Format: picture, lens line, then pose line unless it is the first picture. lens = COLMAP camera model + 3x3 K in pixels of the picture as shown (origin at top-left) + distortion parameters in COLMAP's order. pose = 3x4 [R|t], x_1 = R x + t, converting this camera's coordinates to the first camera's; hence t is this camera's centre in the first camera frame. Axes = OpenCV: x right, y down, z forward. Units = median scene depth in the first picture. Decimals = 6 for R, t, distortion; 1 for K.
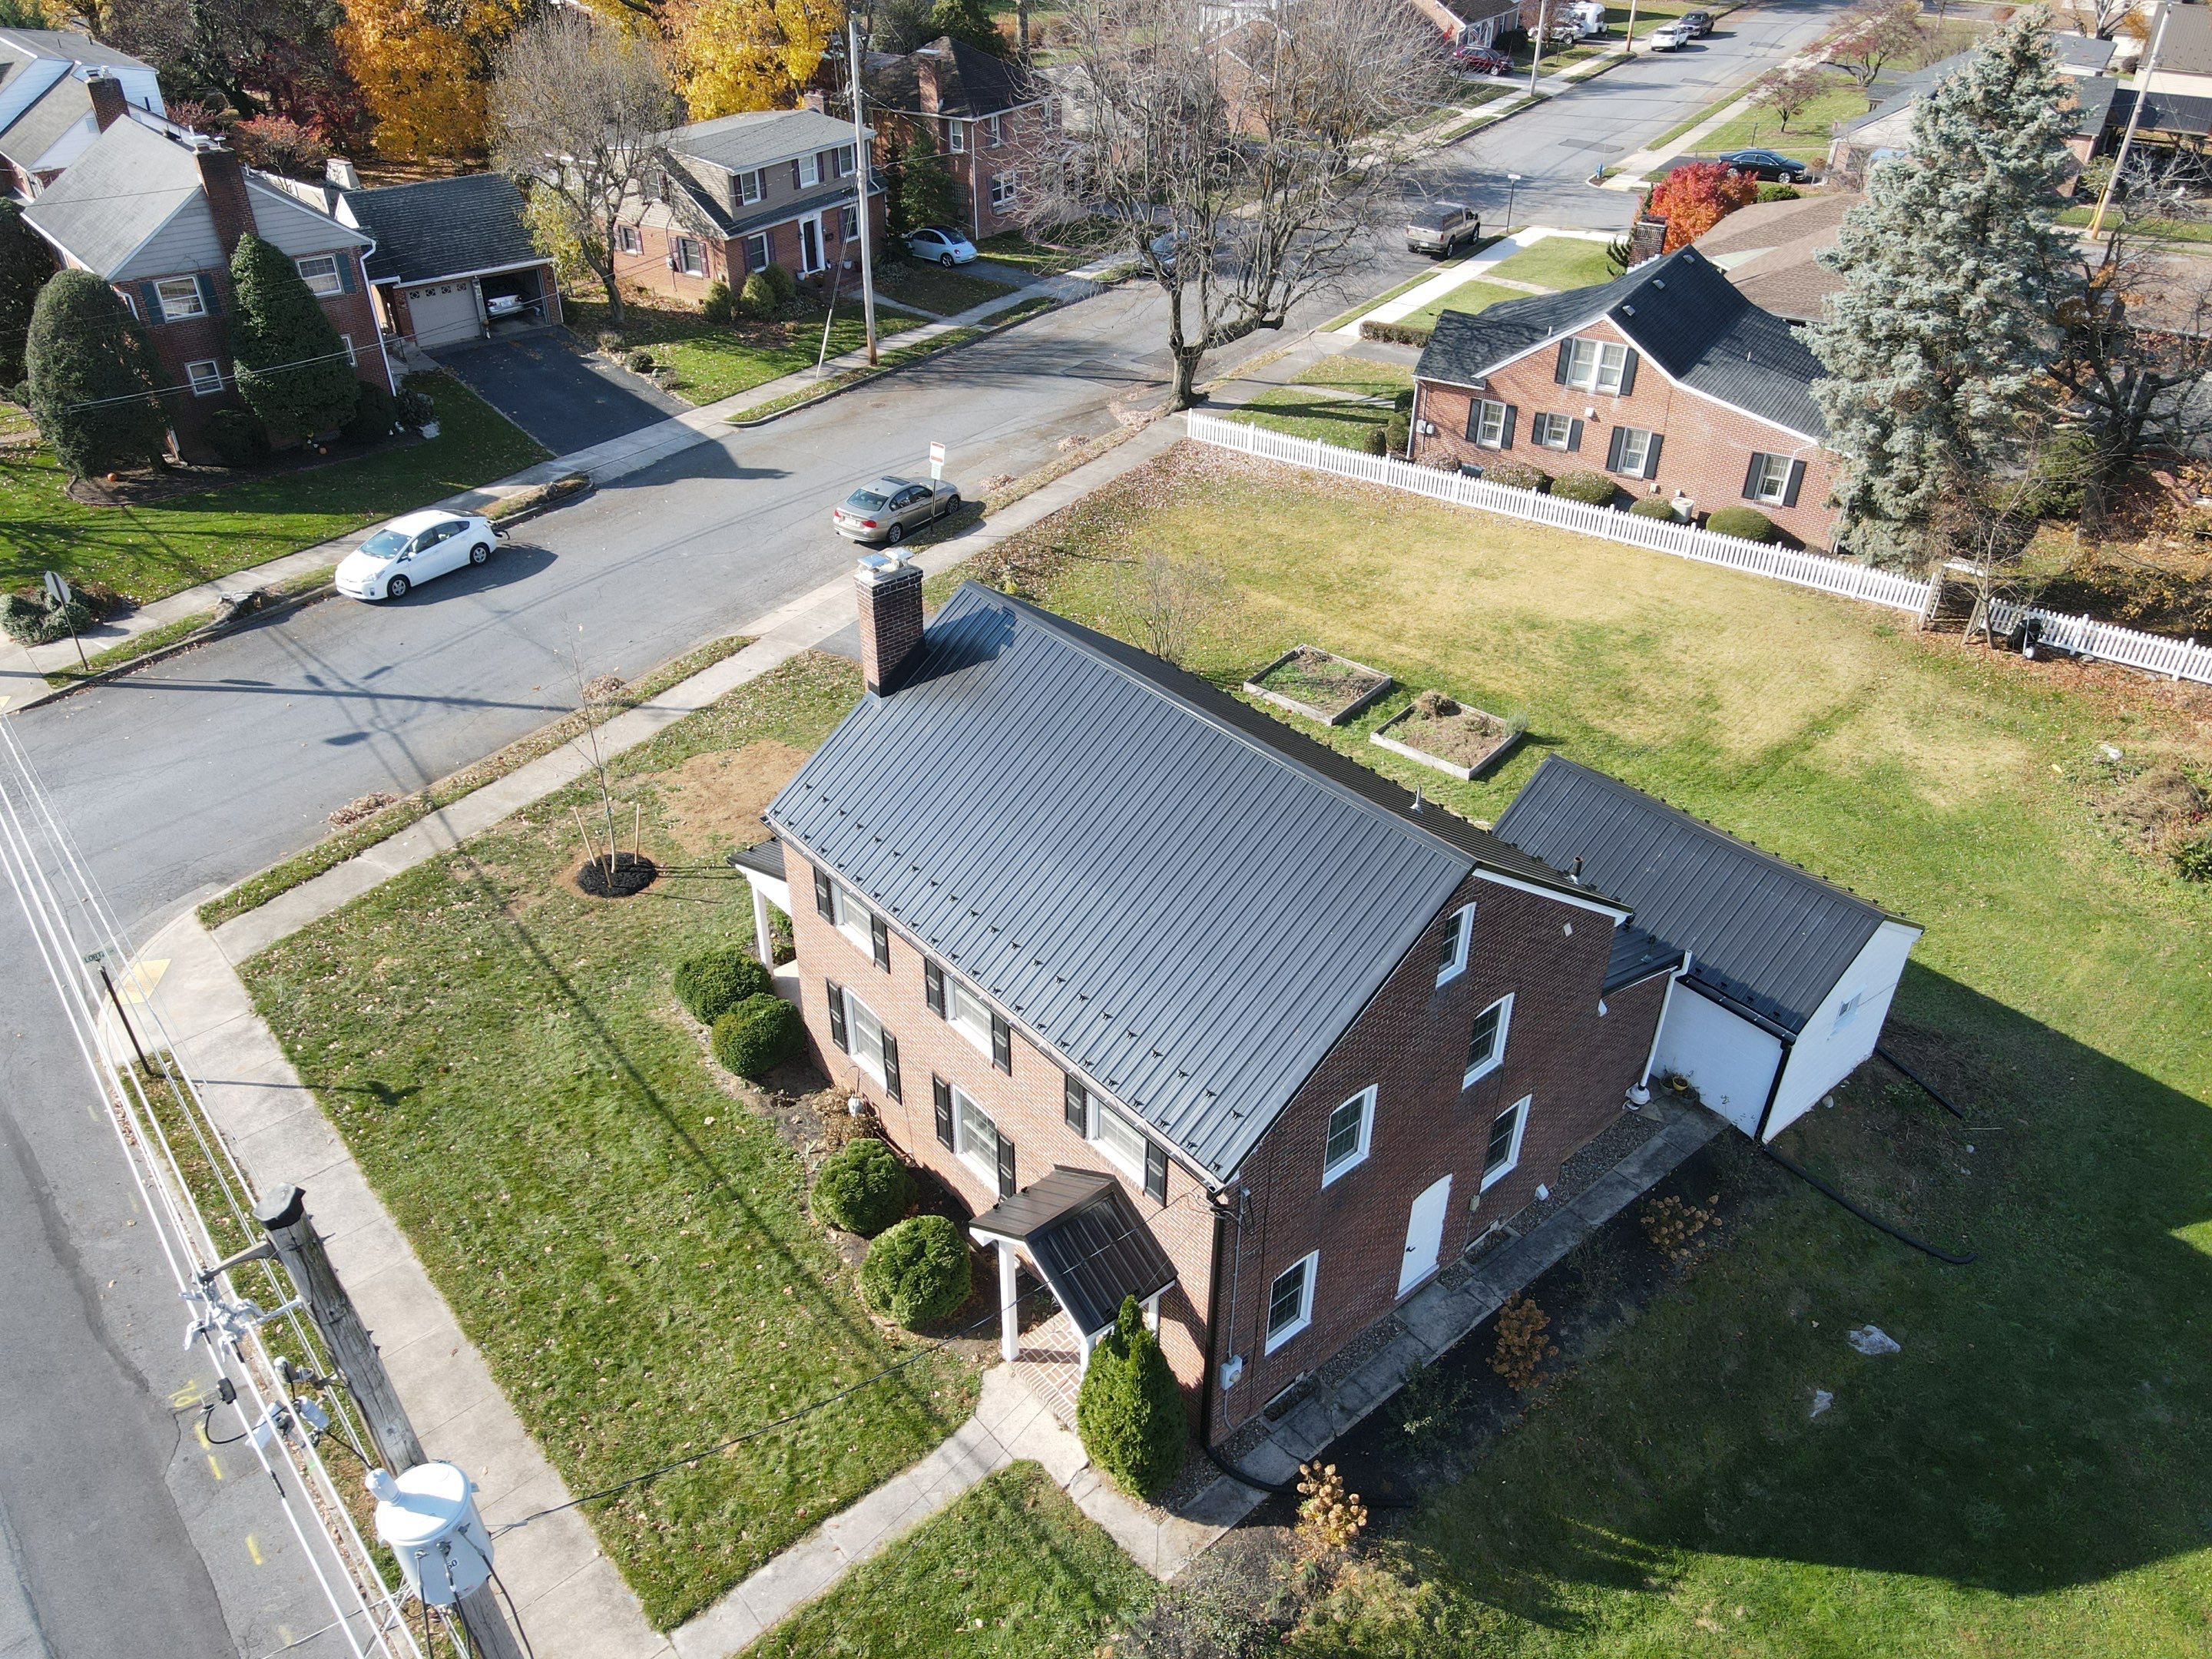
lens RADIAL K [[1621.2, 0, 1101.1], [0, 1621.2, 836.7], [0, 0, 1]] dist [0.011969, 0.009192]
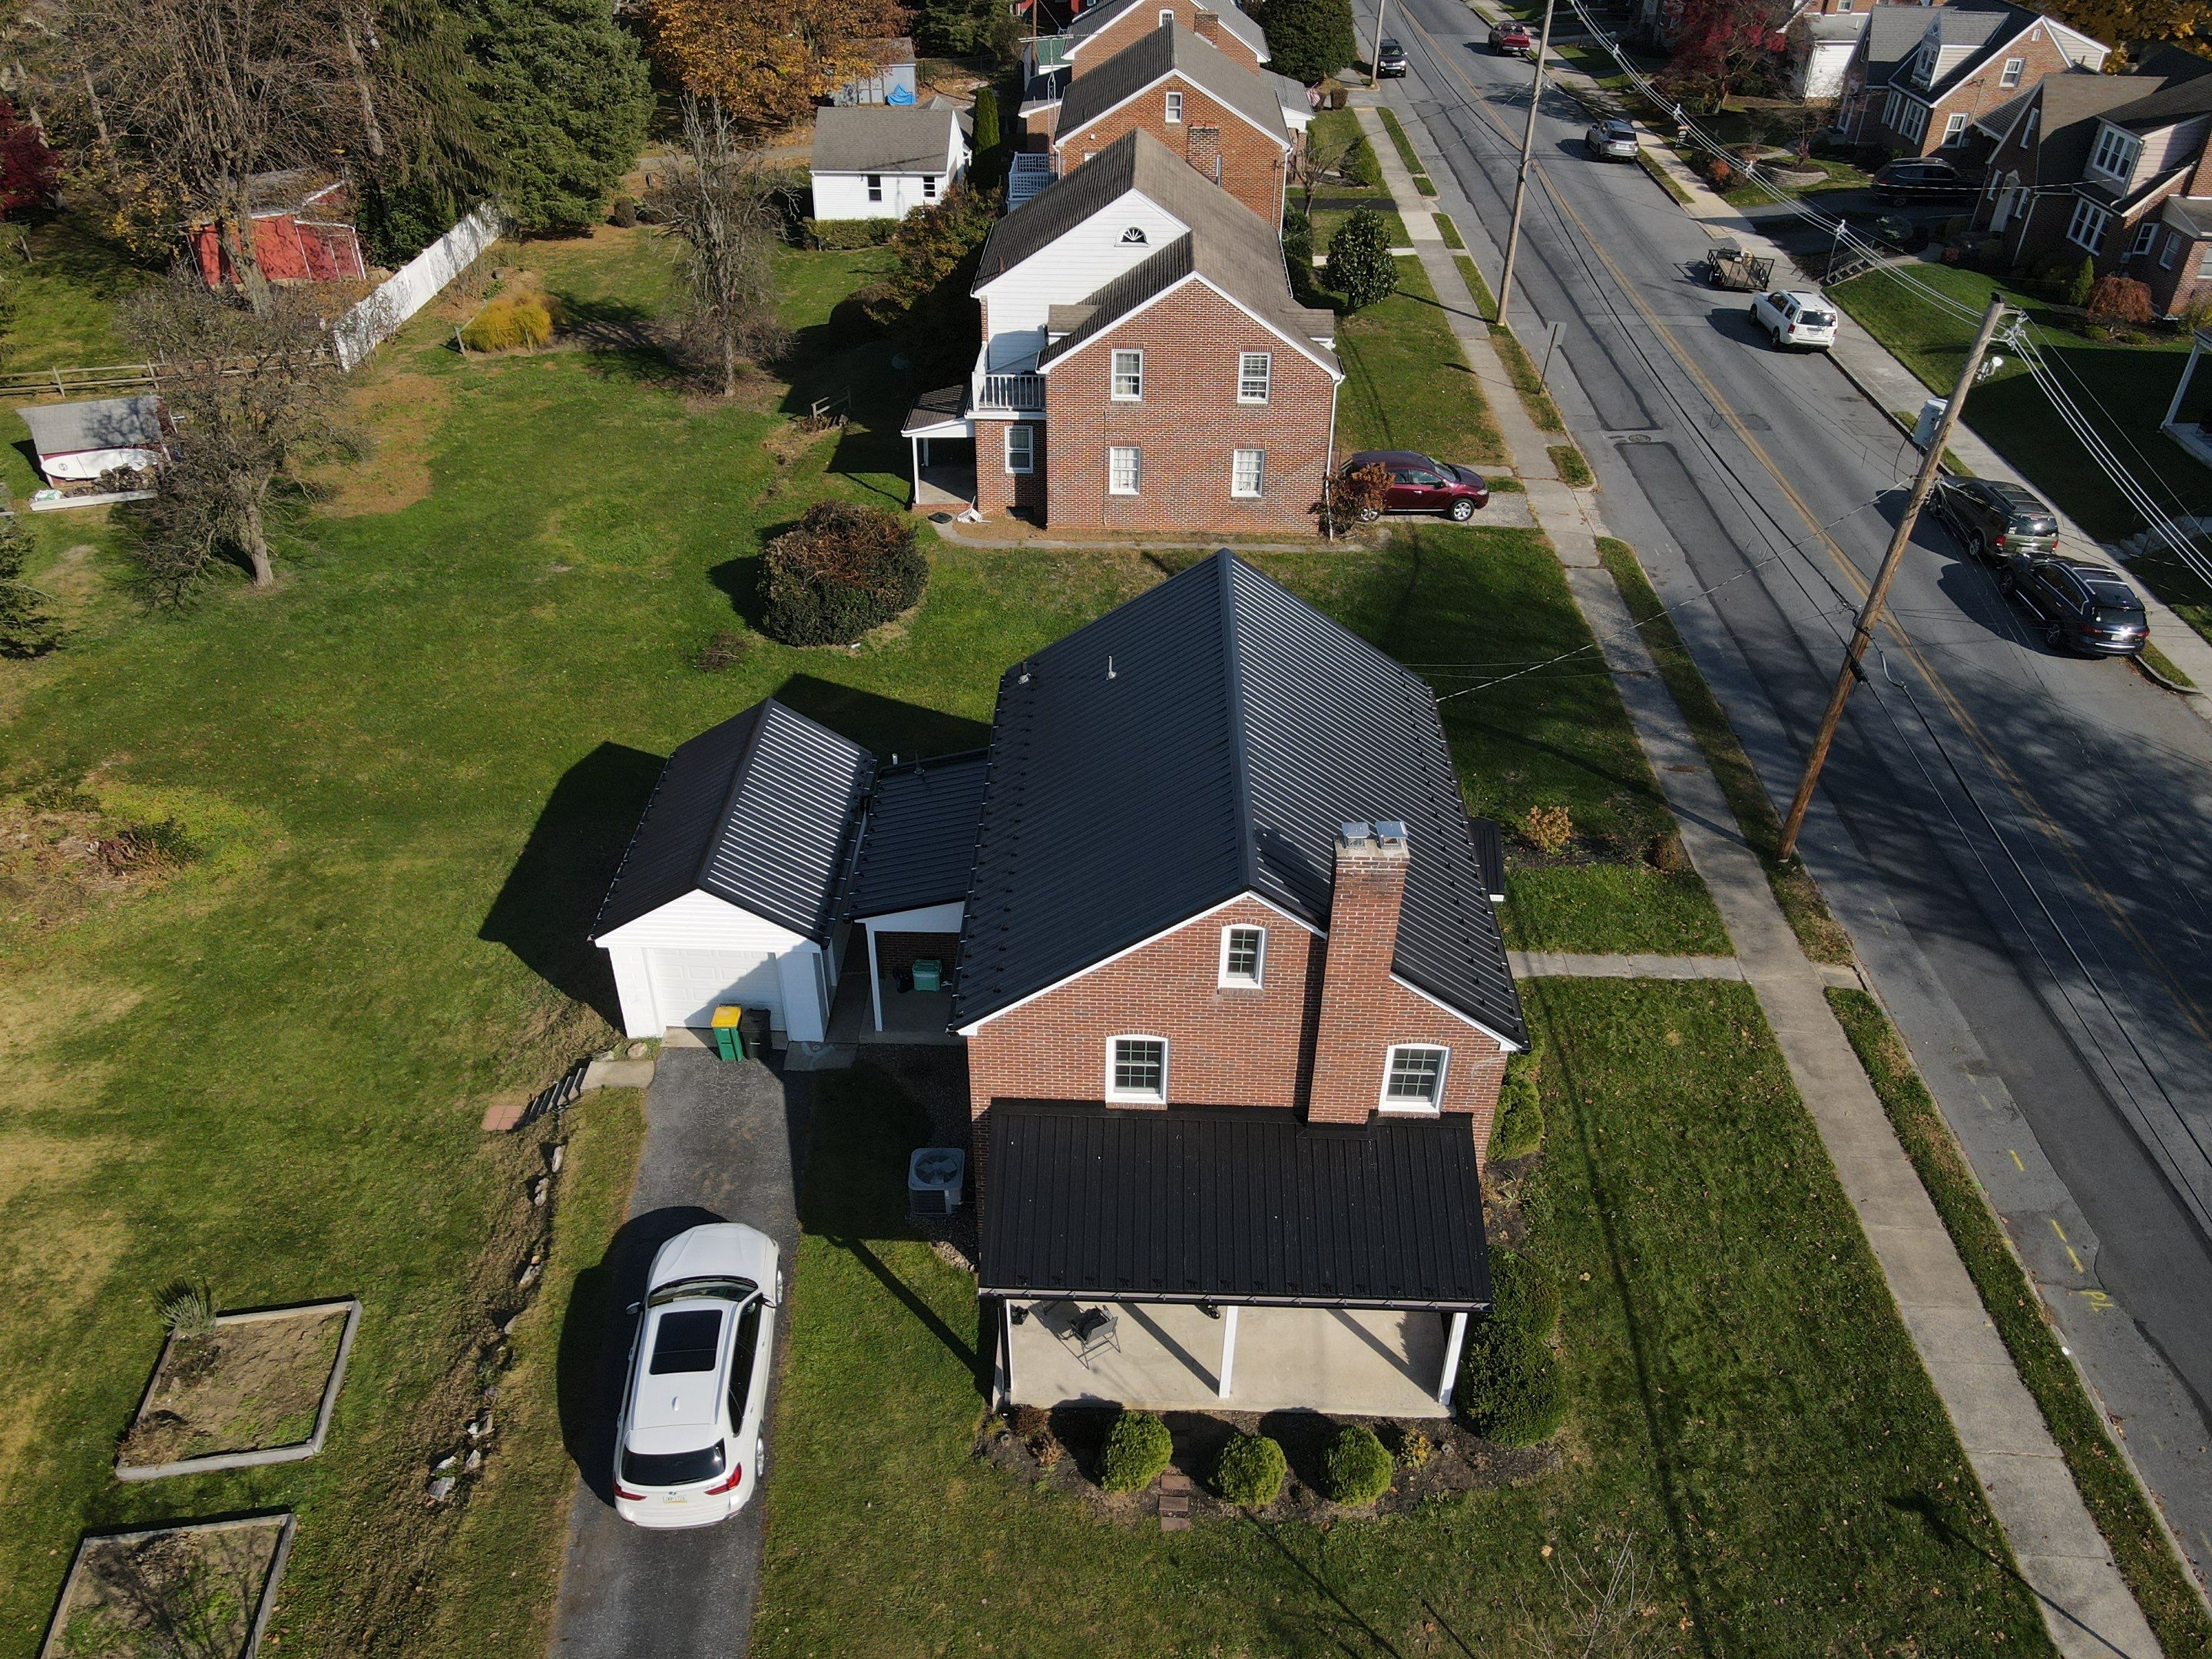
lens RADIAL K [[1621.2, 0, 1101.6], [0, 1621.2, 822.6], [0, 0, 1]] dist [0.011969, 0.009192]
pose [[-0.741809, -0.397795, 0.539888, -0.275354], [0.364281, 0.436908, 0.822442, -0.527463], [-0.563044, 0.806766, -0.179193, 0.693455]]
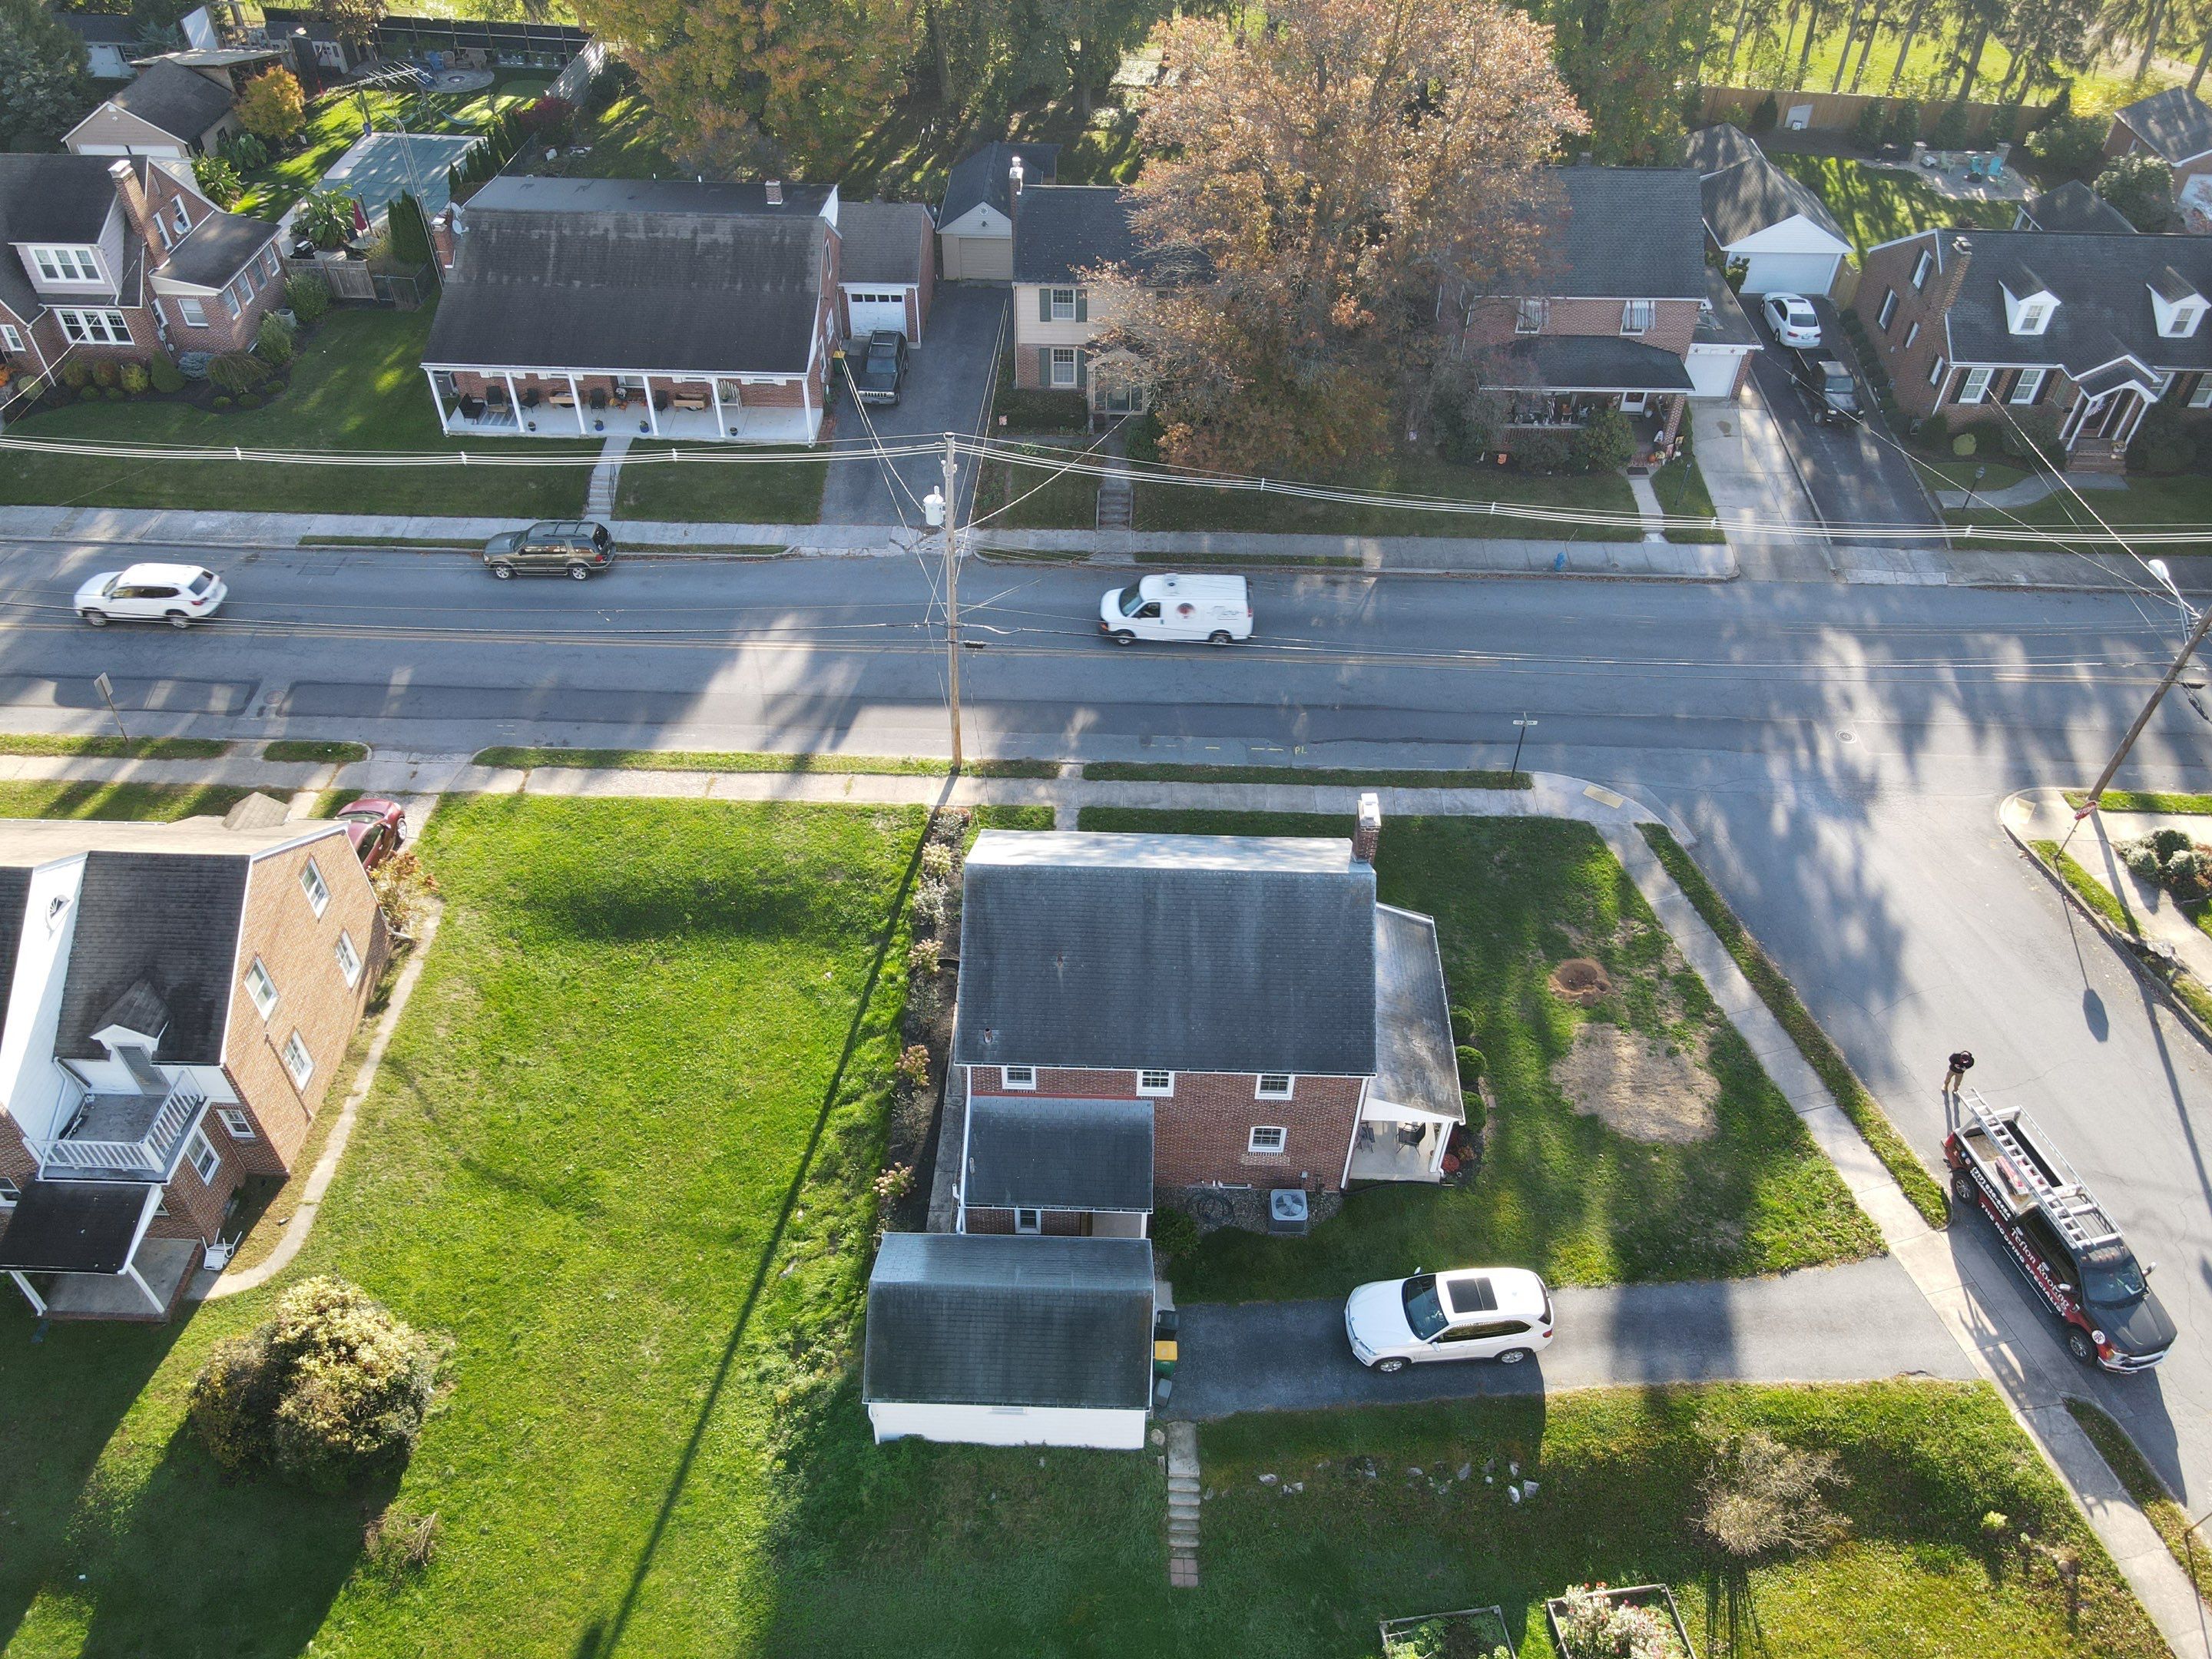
lens RADIAL K [[1621.2, 0, 1090.6], [0, 1621.2, 840.8], [0, 0, 1]] dist [0.011969, 0.009192]
pose [[-0.673211, 0.505504, -0.539678, 0.551092], [-0.423129, 0.335191, 0.841789, -0.811993], [0.606423, 0.795055, -0.011761, 0.491763]]
